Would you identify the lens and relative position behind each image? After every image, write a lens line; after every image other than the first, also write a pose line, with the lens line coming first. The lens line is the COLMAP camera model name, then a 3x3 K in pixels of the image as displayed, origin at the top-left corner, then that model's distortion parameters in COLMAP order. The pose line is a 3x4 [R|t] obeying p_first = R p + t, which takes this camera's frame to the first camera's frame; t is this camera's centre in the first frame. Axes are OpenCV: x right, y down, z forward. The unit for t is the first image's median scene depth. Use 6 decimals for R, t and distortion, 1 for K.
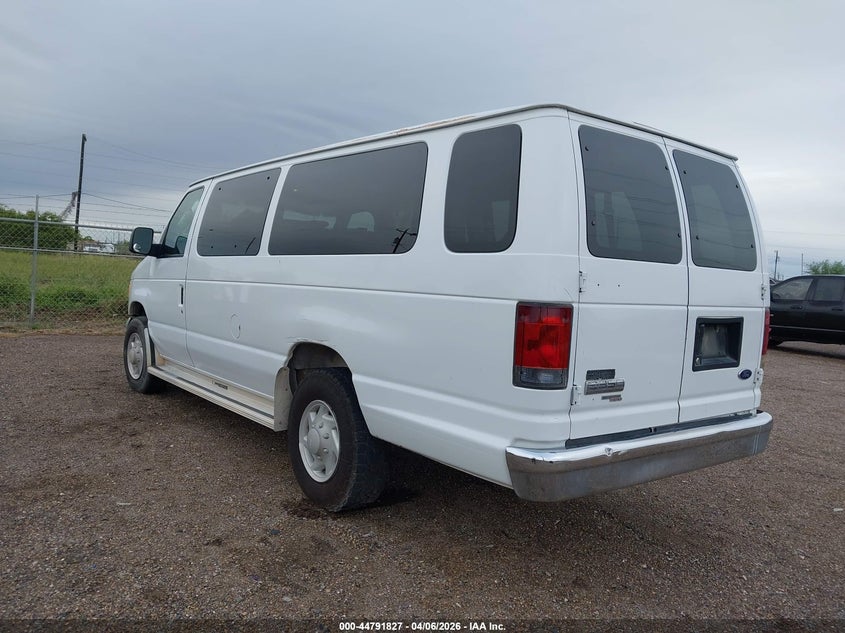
lens RADIAL K [[690.6, 0, 422.5], [0, 690.6, 316.5], [0, 0, 1]] dist [-0.000453, -0.000330]
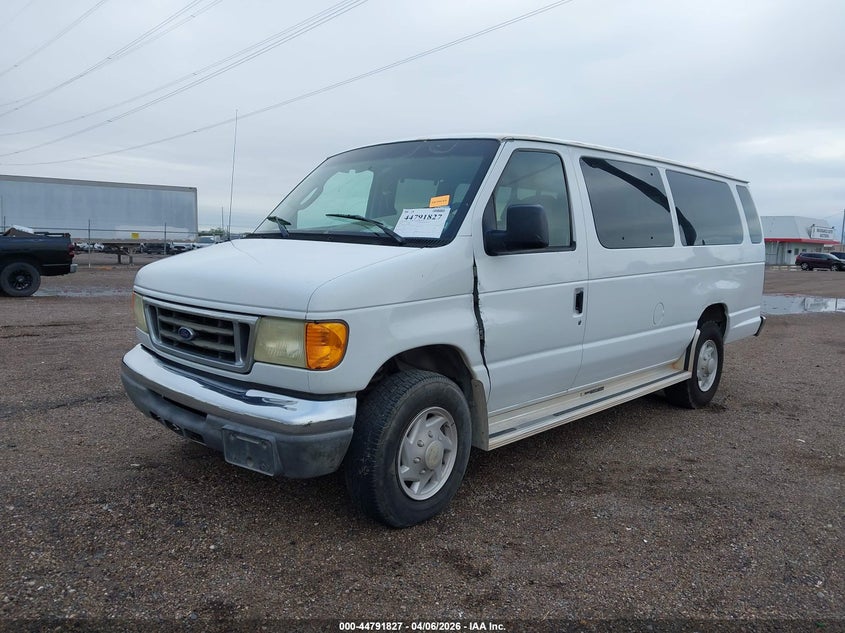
lens RADIAL K [[690.6, 0, 422.5], [0, 690.6, 316.5], [0, 0, 1]] dist [-0.000453, -0.000330]
pose [[-0.182885, -0.176077, 0.967238, -1.161611], [0.003917, 0.983693, 0.179813, -0.167624], [-0.983127, 0.036674, -0.179213, 1.446416]]
